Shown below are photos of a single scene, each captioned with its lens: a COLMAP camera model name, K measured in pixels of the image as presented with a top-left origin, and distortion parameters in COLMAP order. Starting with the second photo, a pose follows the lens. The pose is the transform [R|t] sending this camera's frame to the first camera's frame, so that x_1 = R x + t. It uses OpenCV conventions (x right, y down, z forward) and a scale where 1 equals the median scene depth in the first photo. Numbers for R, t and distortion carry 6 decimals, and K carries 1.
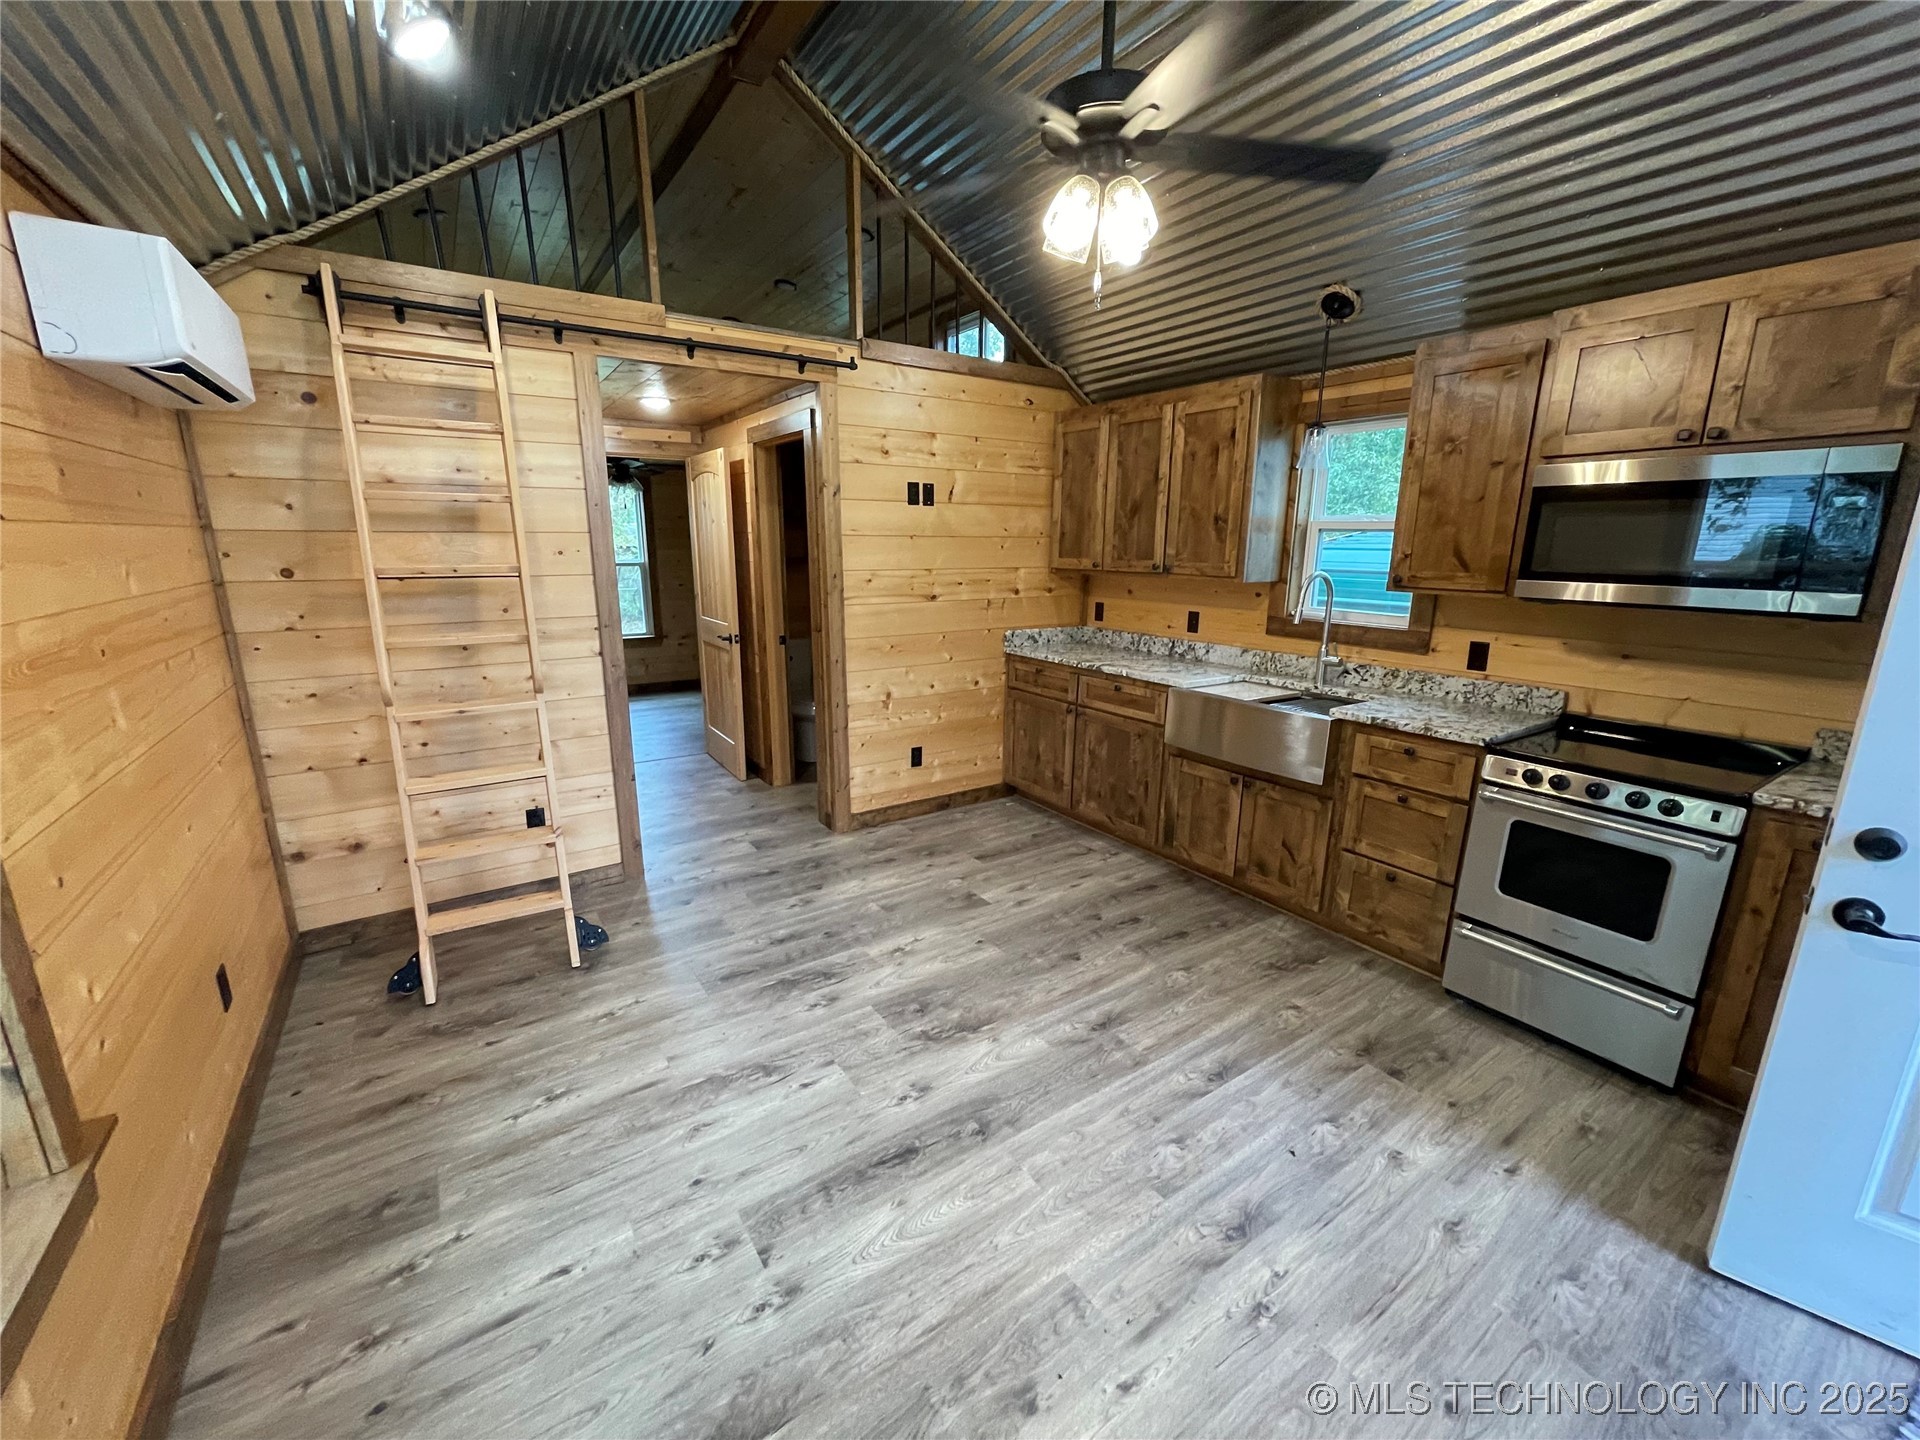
lens RADIAL K [[766.4, 0, 960.0], [0, 766.4, 720.0], [0, 0, 1]] dist [-0.000563, -0.000036]
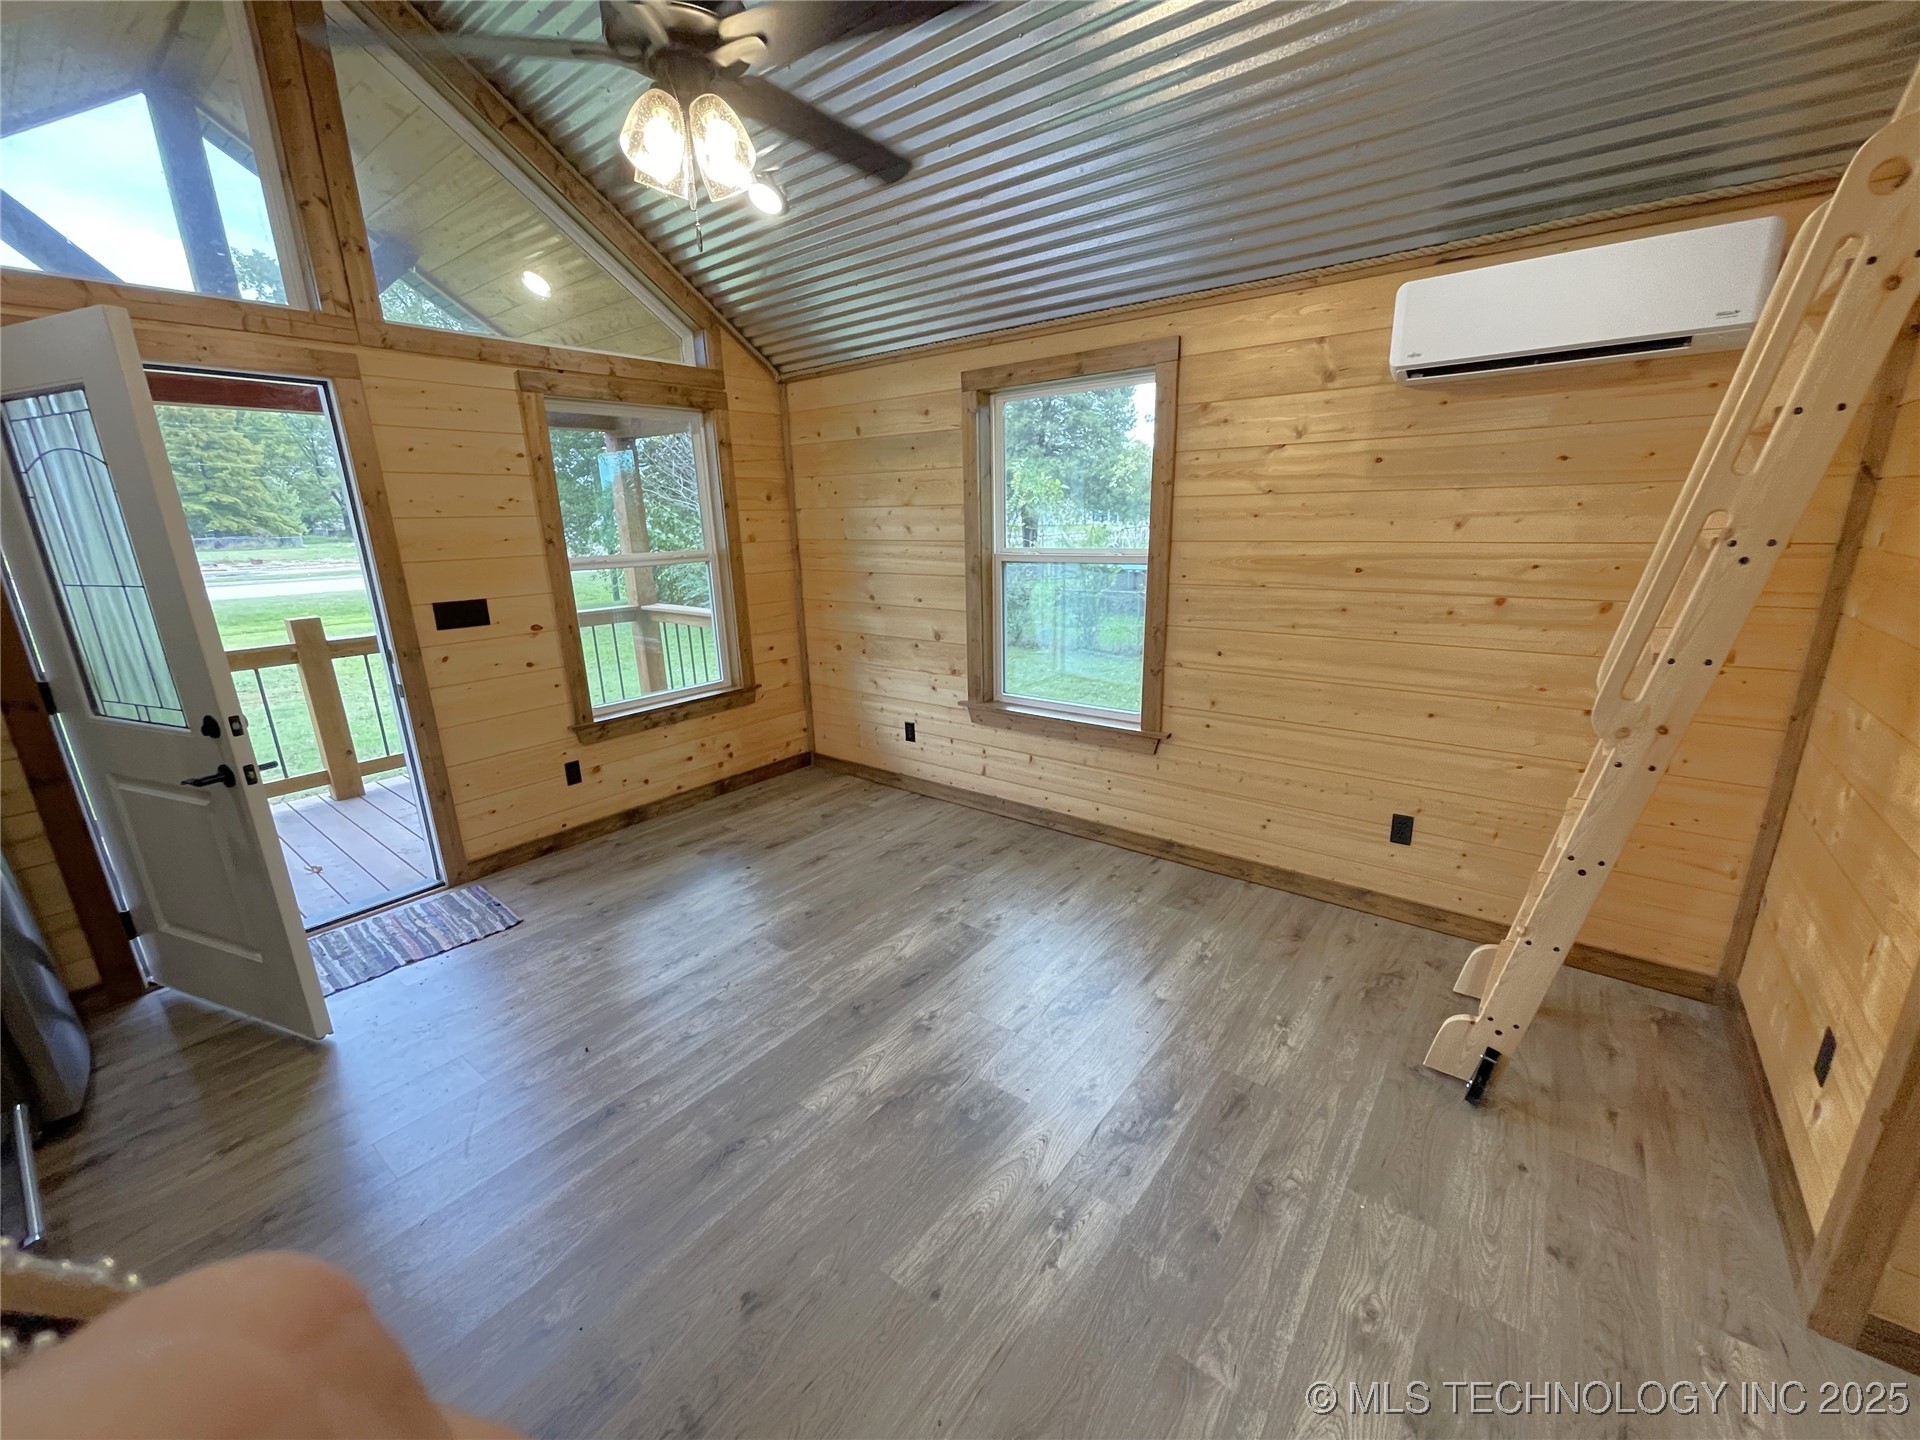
lens RADIAL K [[766.4, 0, 960.0], [0, 766.4, 720.0], [0, 0, 1]] dist [-0.000563, -0.000036]
pose [[-0.951397, 0.097481, -0.292132, 0.170721], [-0.052748, 0.882985, 0.466428, -0.407126], [0.303416, 0.459168, -0.834927, 1.741532]]
